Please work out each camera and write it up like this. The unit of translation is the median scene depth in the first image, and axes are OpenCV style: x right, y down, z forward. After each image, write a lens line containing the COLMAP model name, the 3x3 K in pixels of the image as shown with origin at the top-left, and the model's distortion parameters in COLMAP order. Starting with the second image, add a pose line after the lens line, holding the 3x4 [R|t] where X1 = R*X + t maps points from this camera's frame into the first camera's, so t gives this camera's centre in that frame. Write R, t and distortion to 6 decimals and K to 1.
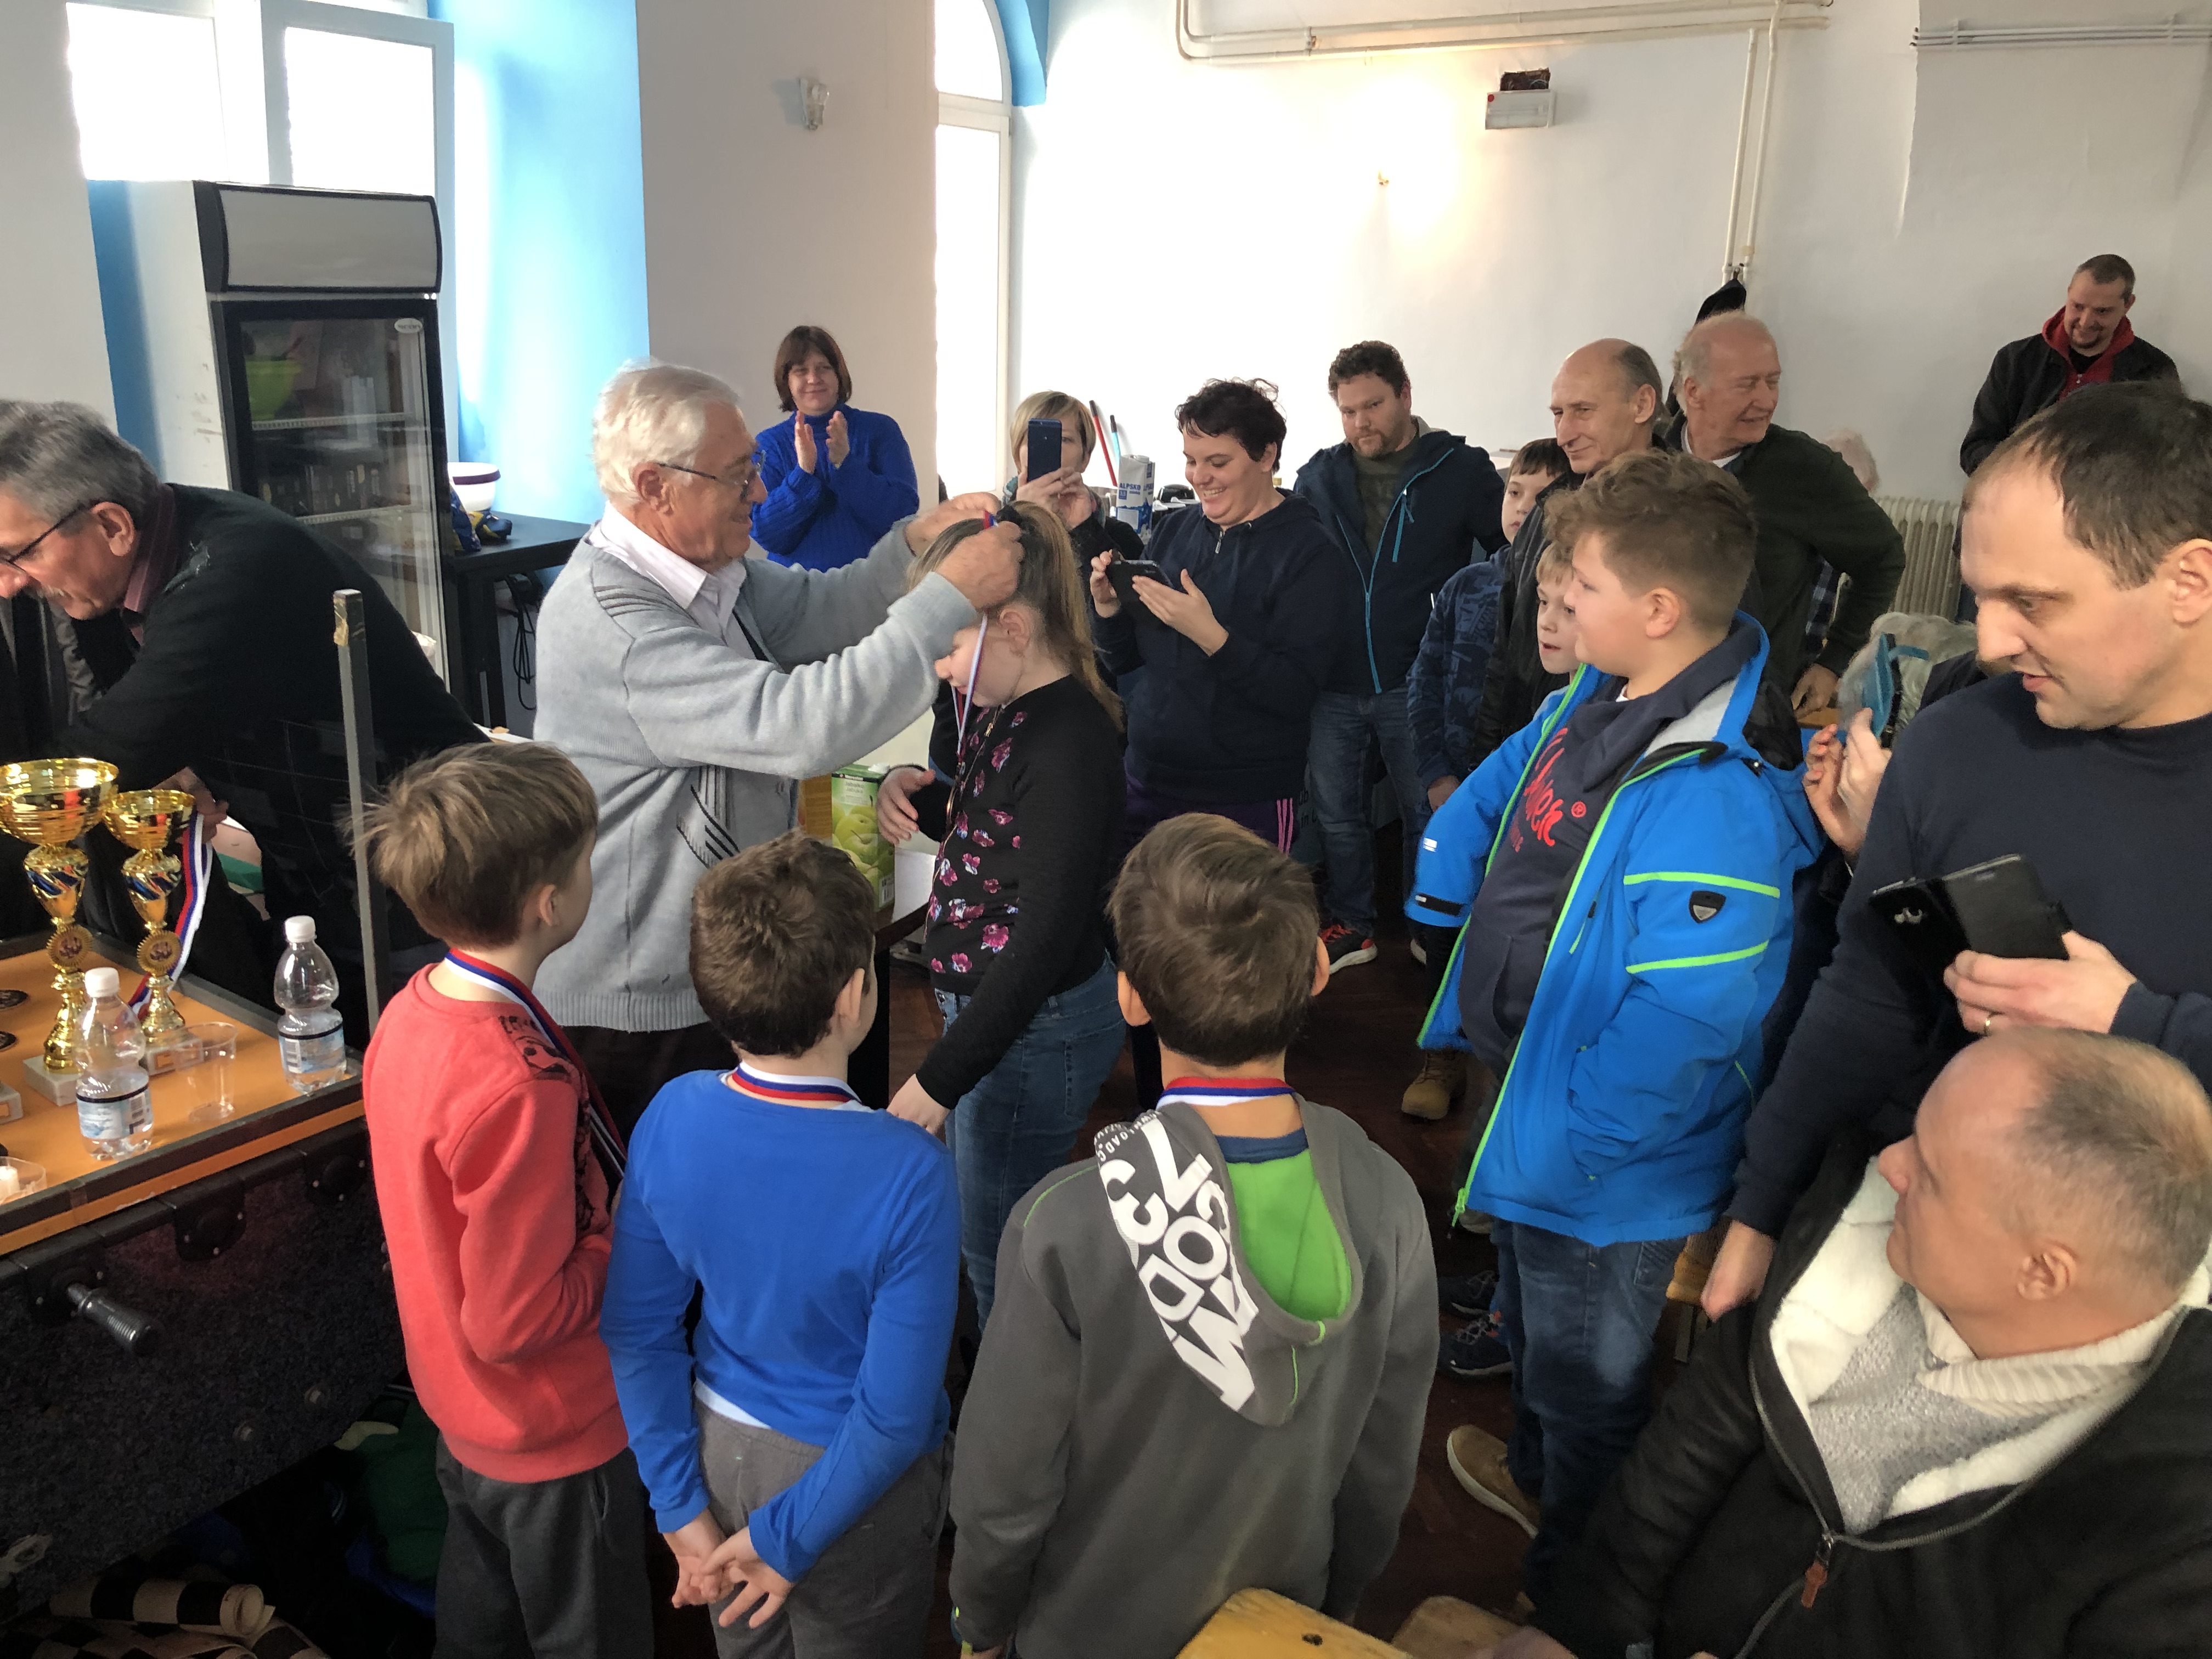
lens RADIAL K [[1806.4, 0, 1080.7], [0, 1806.4, 786.1], [0, 0, 1]] dist [0.005574, -0.010983]
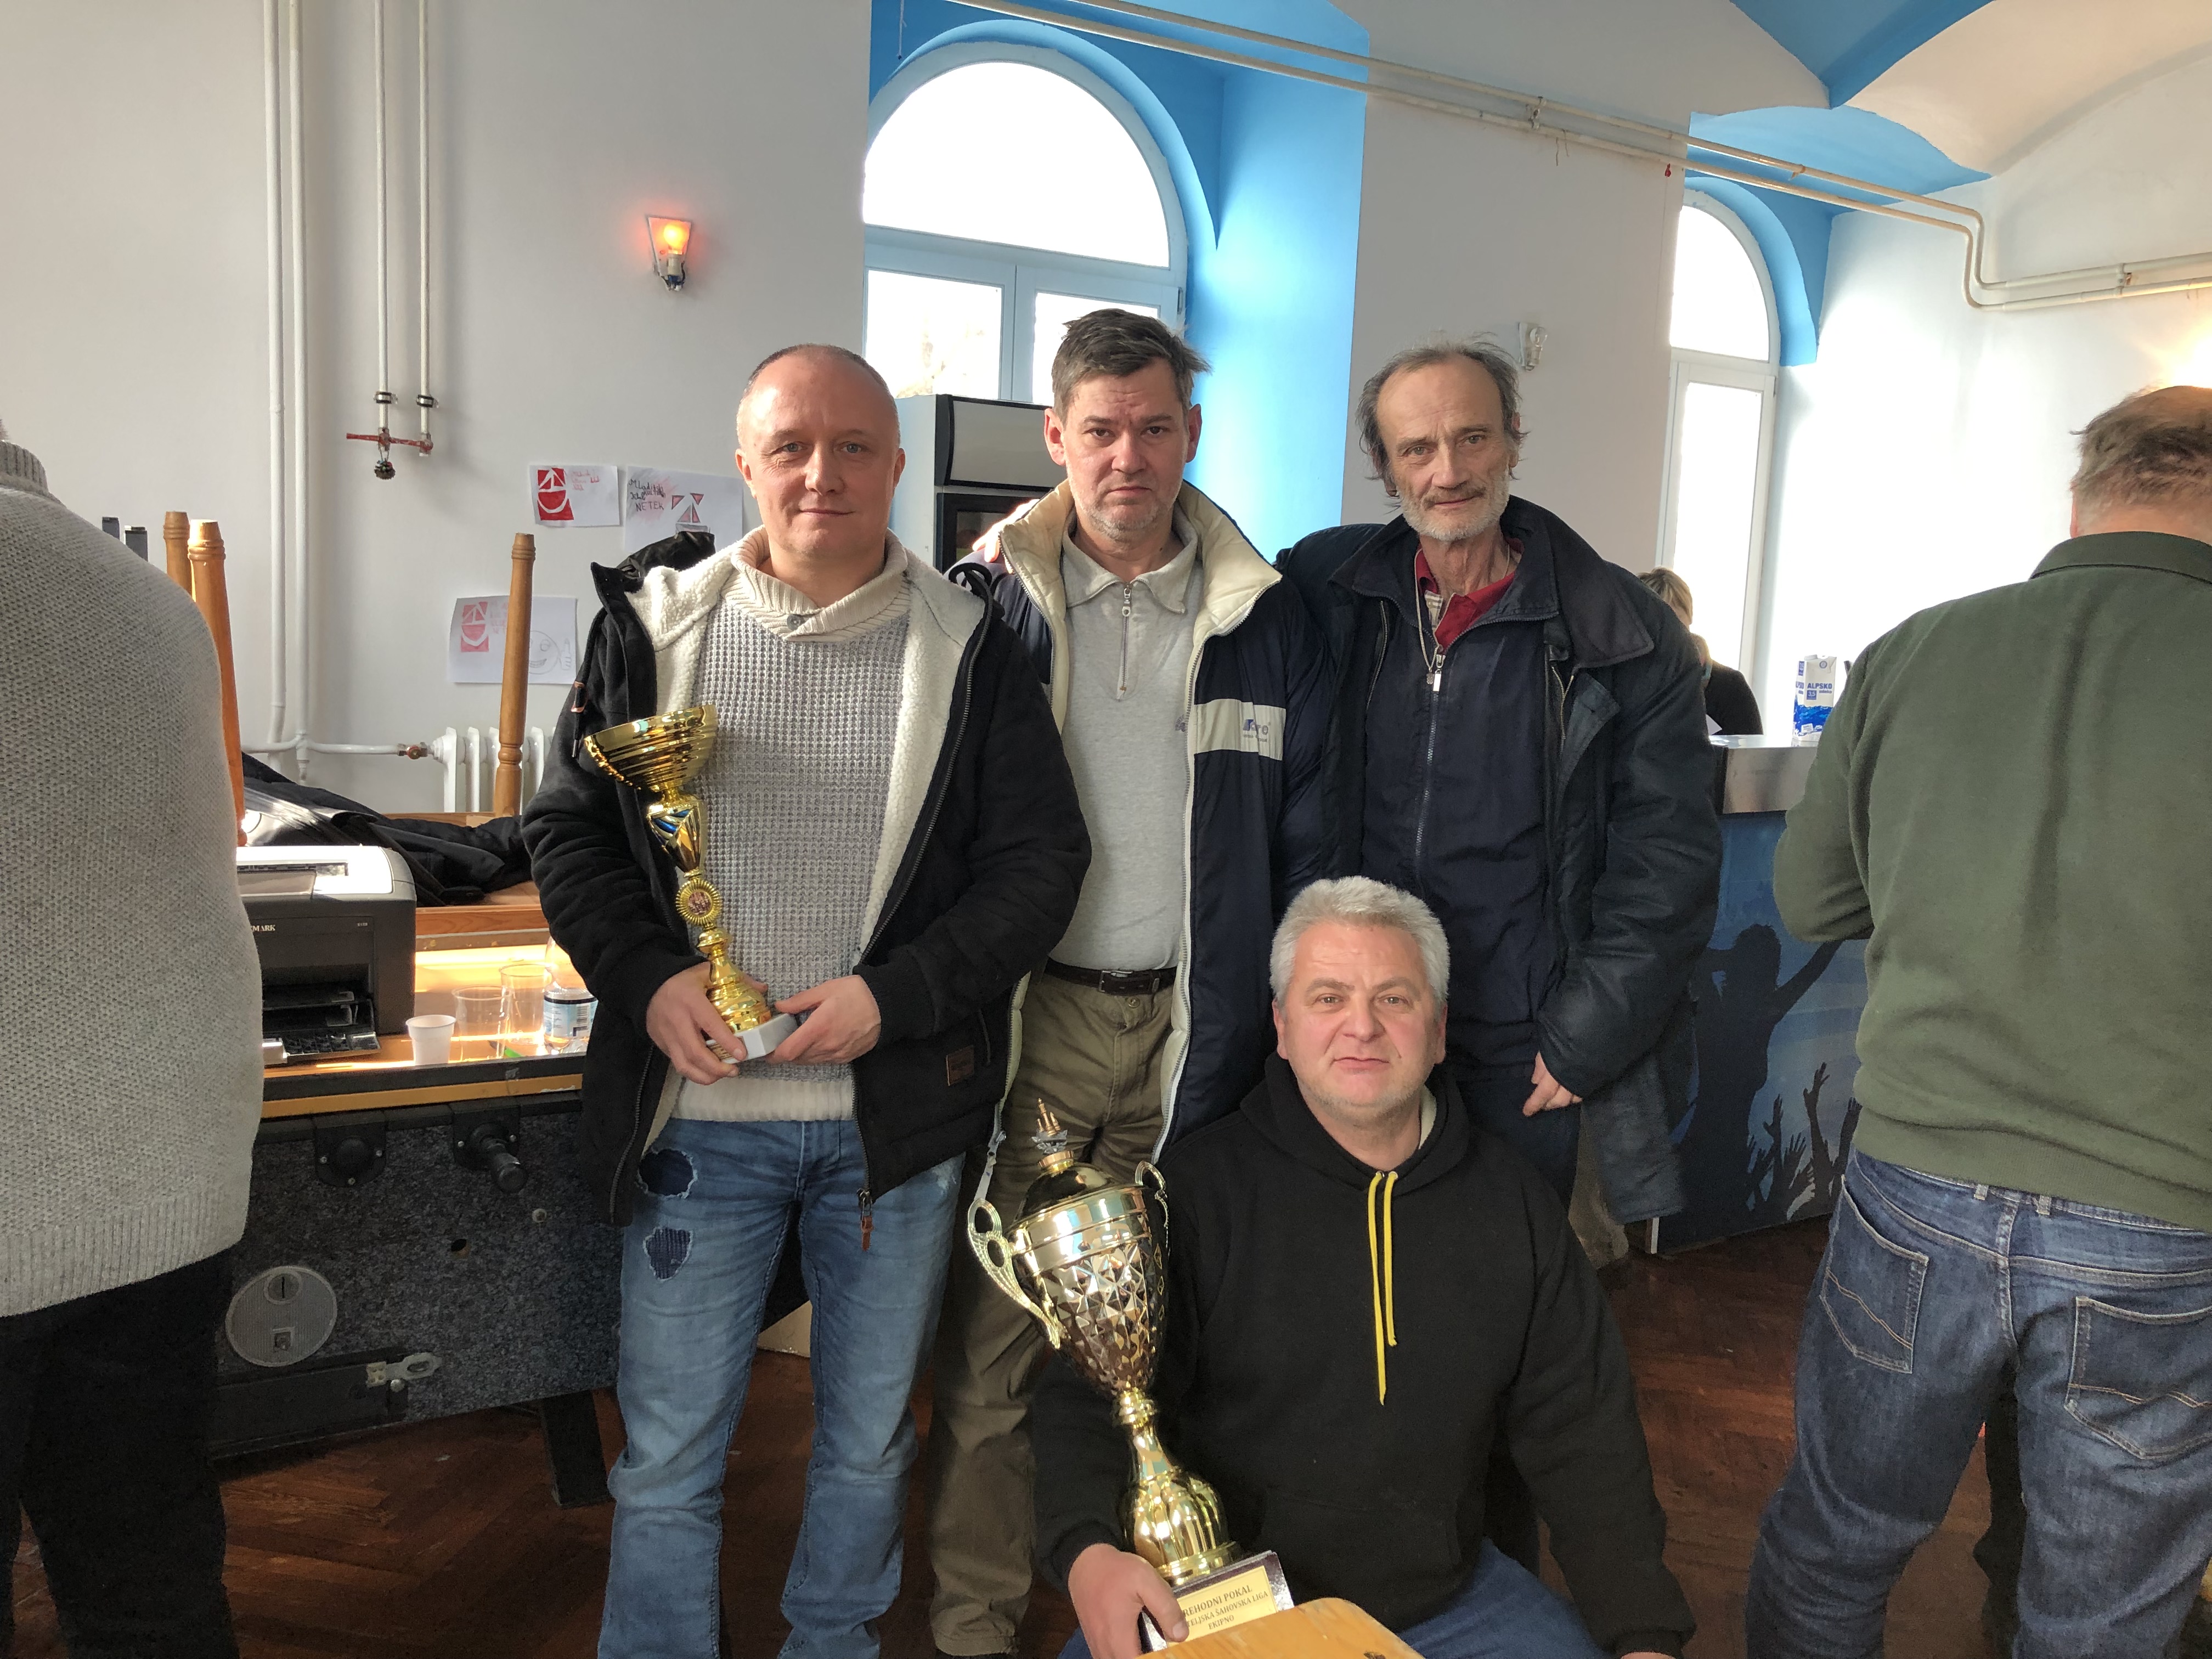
lens RADIAL K [[1806.4, 0, 1087.9], [0, 1806.4, 812.8], [0, 0, 1]] dist [0.005574, -0.010983]
pose [[0.897318, 0.066858, -0.436292, 0.083750], [-0.136981, 0.981837, -0.131268, 0.048181], [0.419592, 0.177553, 0.890178, 0.021921]]
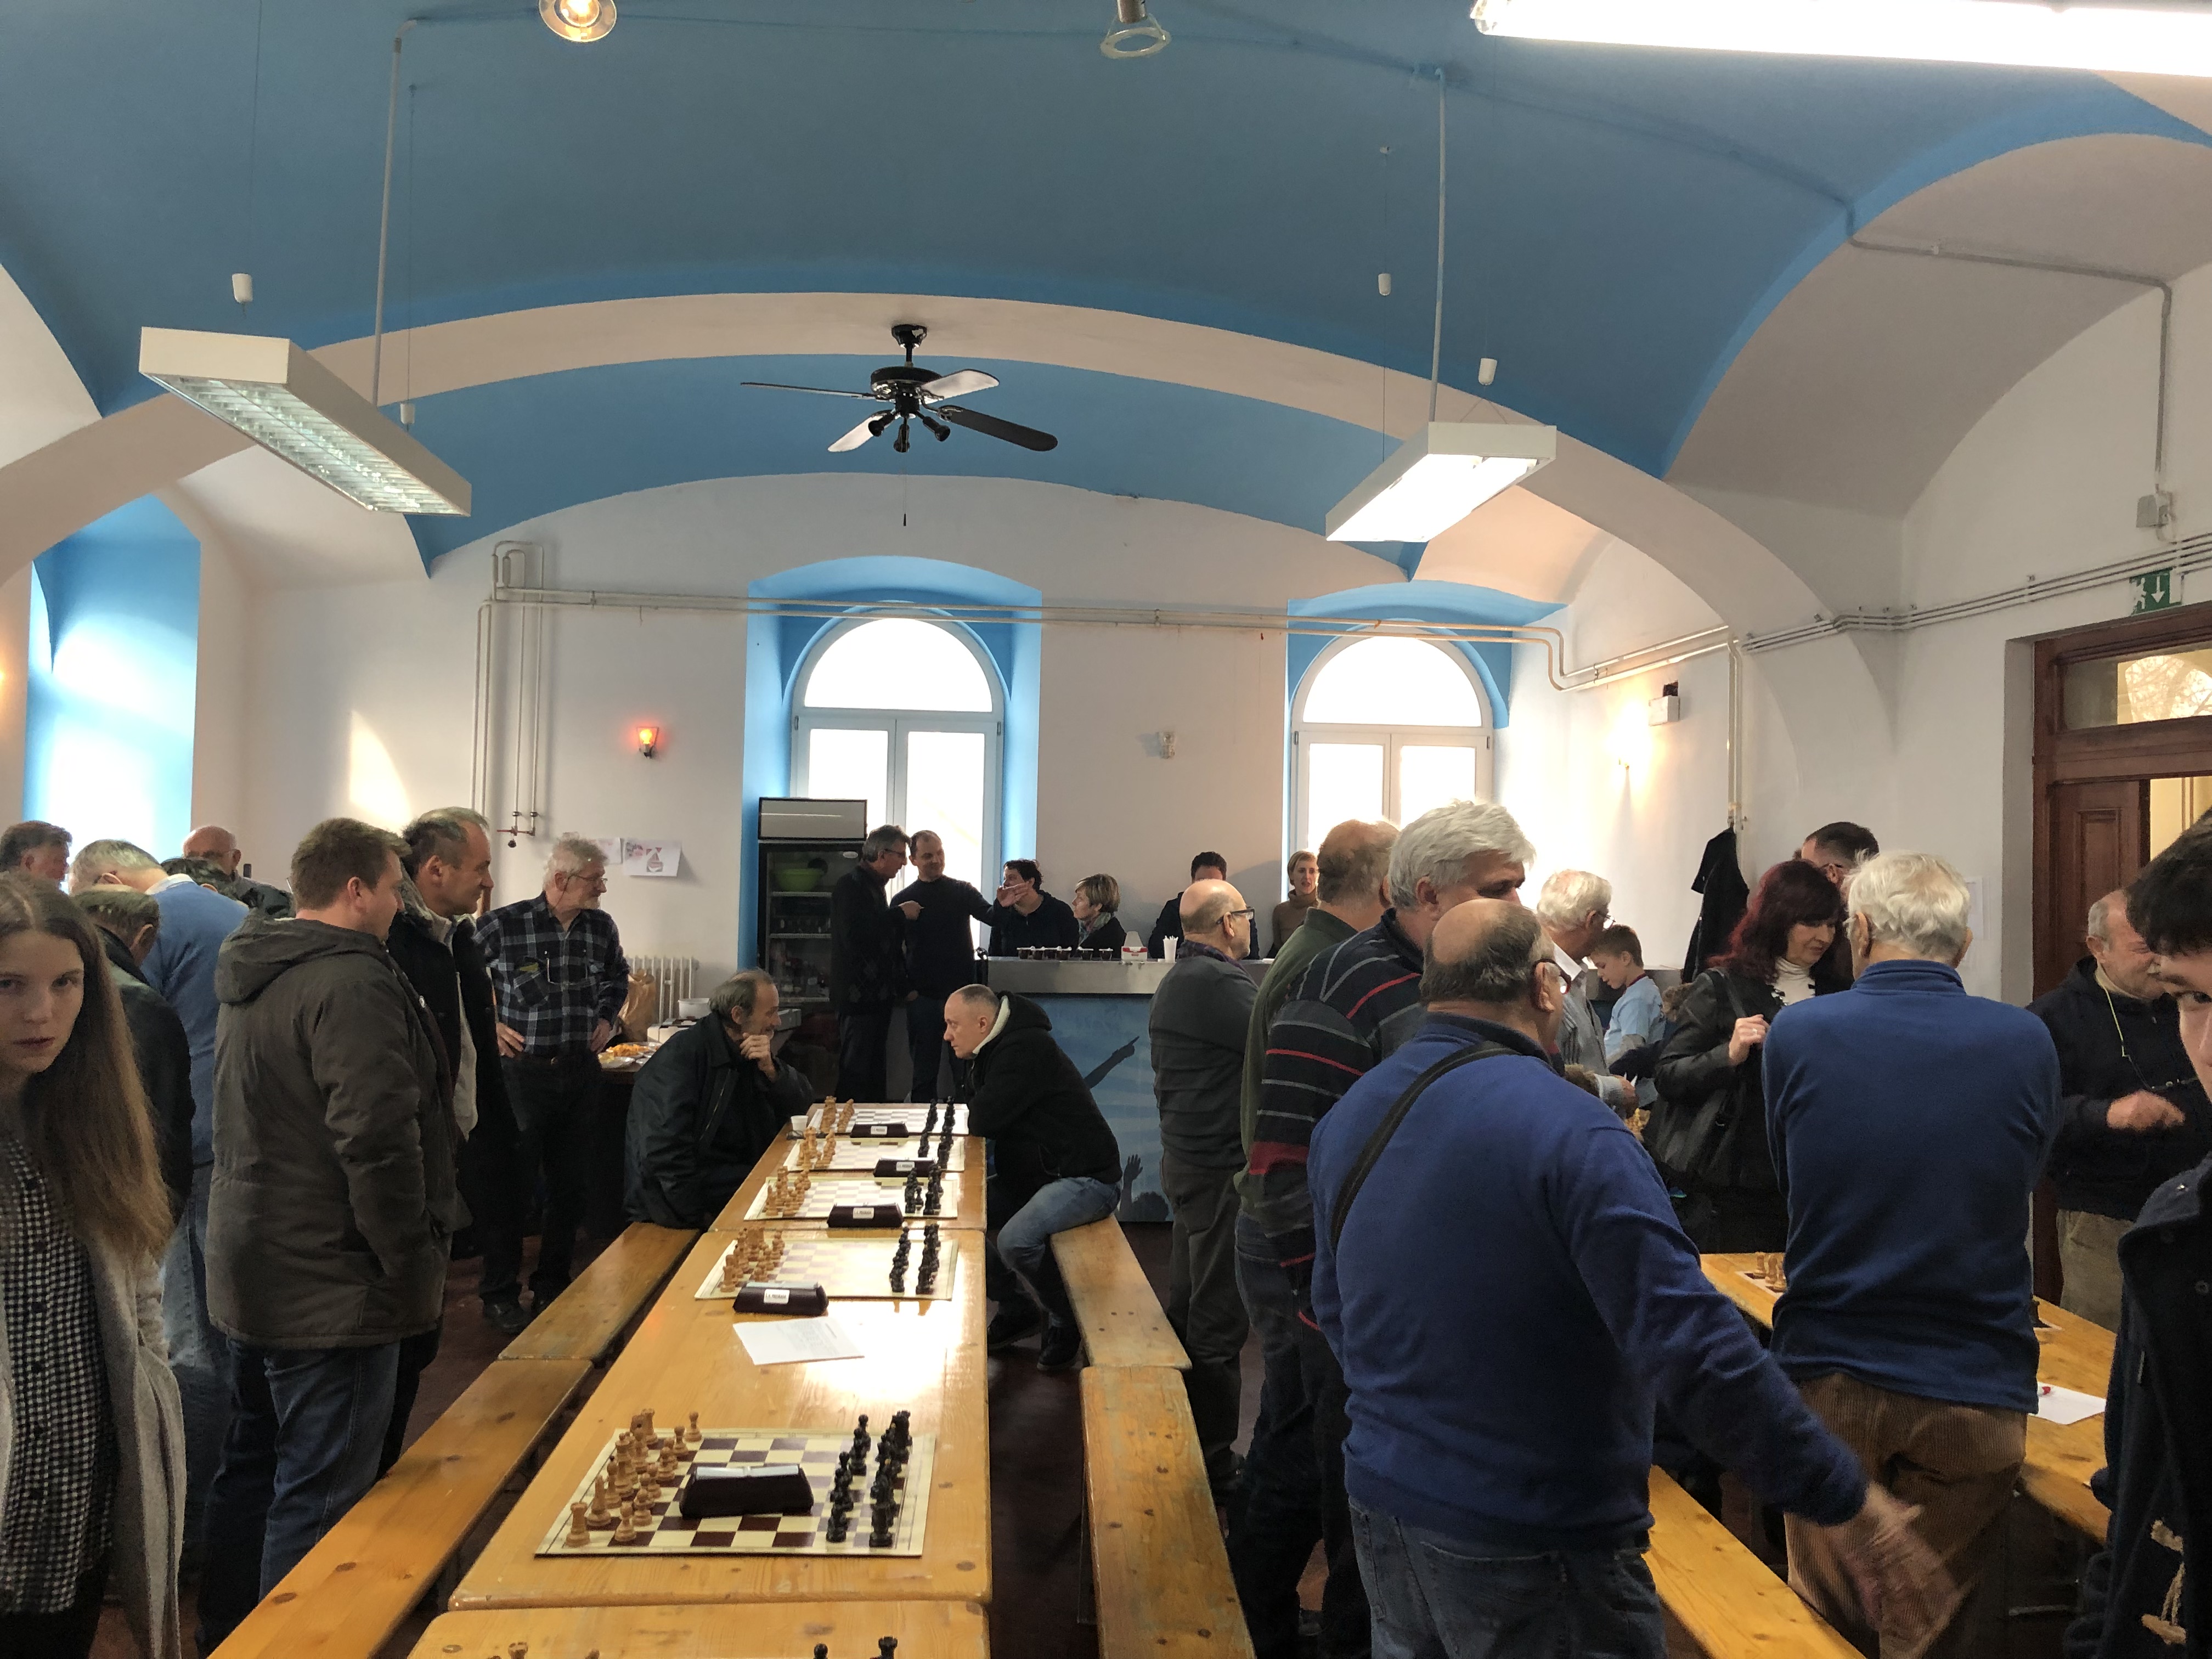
lens RADIAL K [[1806.4, 0, 1113.5], [0, 1806.4, 831.7], [0, 0, 1]] dist [0.005574, -0.010983]
pose [[0.611003, -0.020333, -0.791367, 1.109213], [-0.220783, 0.955627, -0.195017, 0.057174], [0.760217, 0.293877, 0.579402, -0.042278]]
